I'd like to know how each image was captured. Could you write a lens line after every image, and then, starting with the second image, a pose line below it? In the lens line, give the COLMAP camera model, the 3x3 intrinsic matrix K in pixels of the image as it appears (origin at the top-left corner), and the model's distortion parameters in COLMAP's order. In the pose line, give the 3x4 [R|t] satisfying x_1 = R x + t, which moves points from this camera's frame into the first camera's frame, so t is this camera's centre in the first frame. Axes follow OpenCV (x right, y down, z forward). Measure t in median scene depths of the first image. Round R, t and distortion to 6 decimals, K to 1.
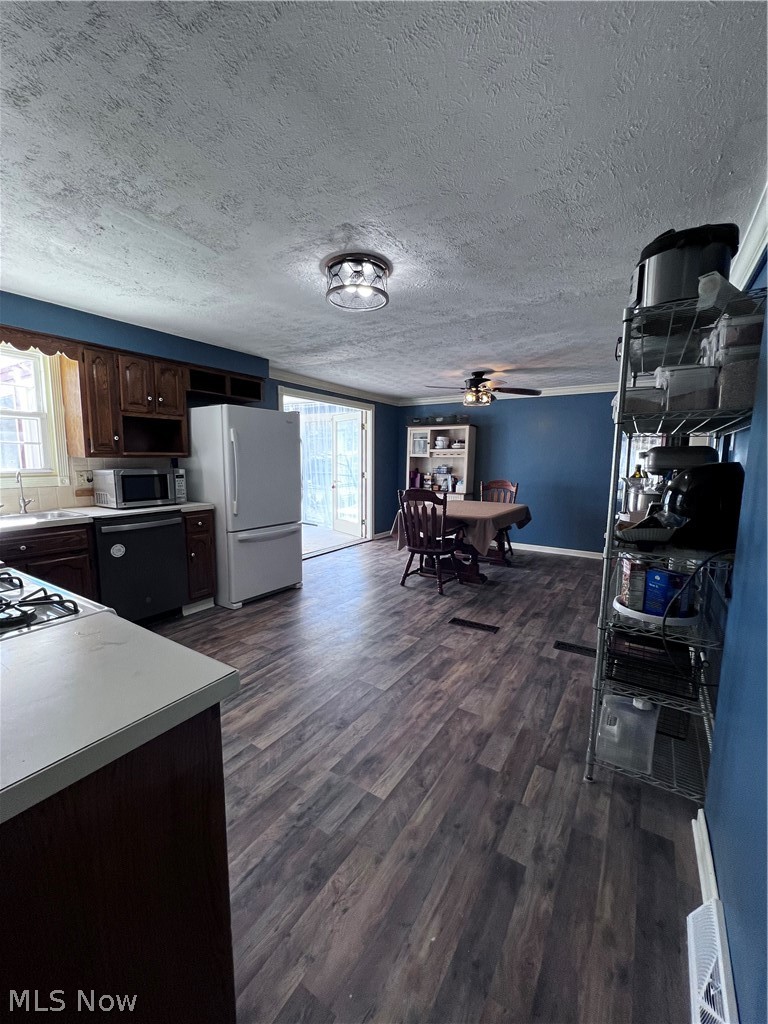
lens RADIAL K [[409.8, 0, 390.9], [0, 409.8, 506.5], [0, 0, 1]] dist [-0.003288, 0.000328]
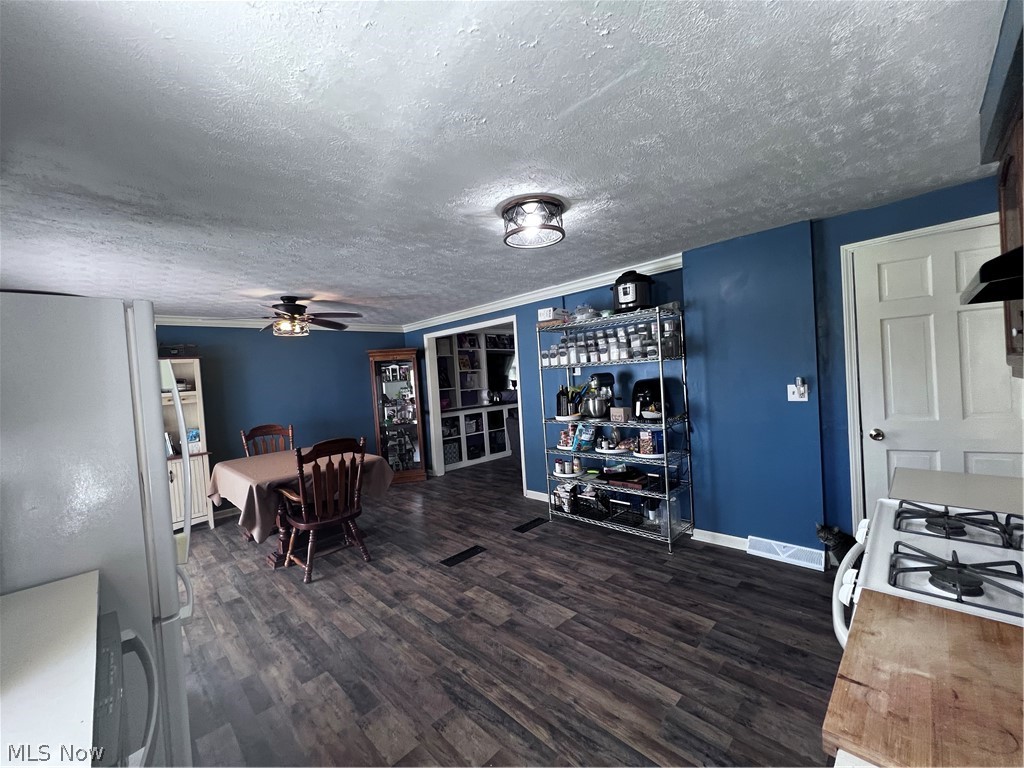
lens RADIAL K [[409.8, 0, 509.0], [0, 409.8, 384.6], [0, 0, 1]] dist [-0.003288, 0.000328]
pose [[0.225144, -0.045285, 0.973273, -0.777079], [0.181027, 0.983470, 0.003883, -0.112439], [-0.957361, 0.175315, 0.229620, 0.627296]]
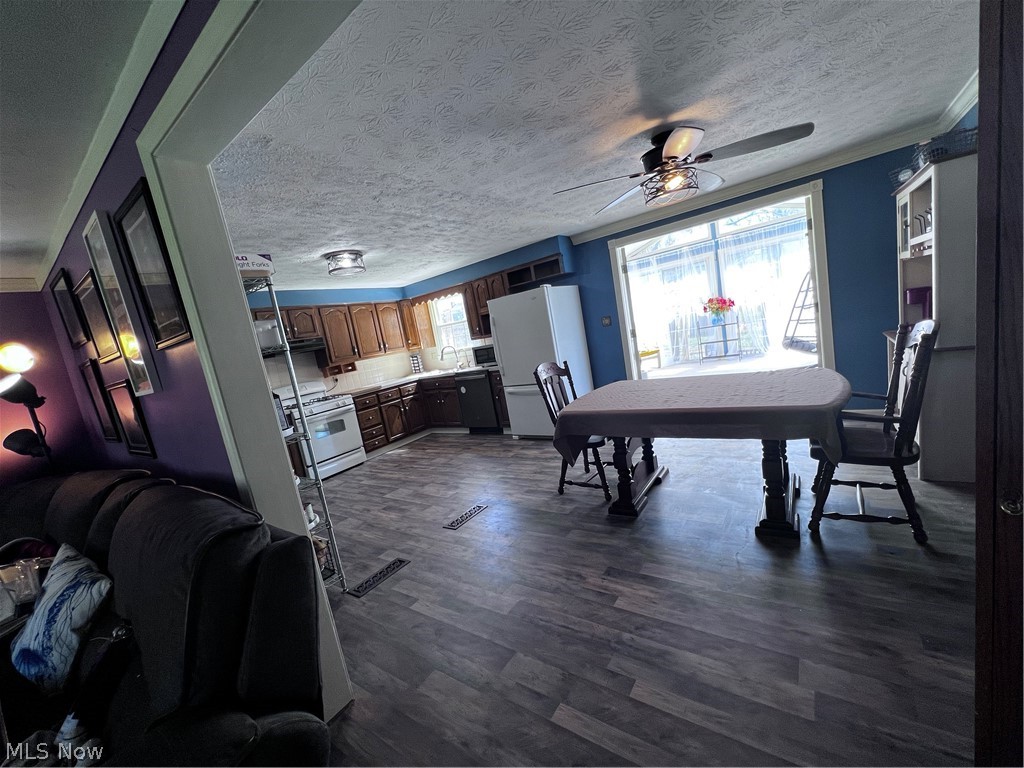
lens RADIAL K [[409.8, 0, 519.7], [0, 409.8, 393.8], [0, 0, 1]] dist [-0.003288, 0.000328]
pose [[-0.042853, 0.155501, -0.986906, 1.184971], [0.057868, 0.986541, 0.152931, -0.148499], [0.997404, -0.050557, -0.051275, 1.268273]]
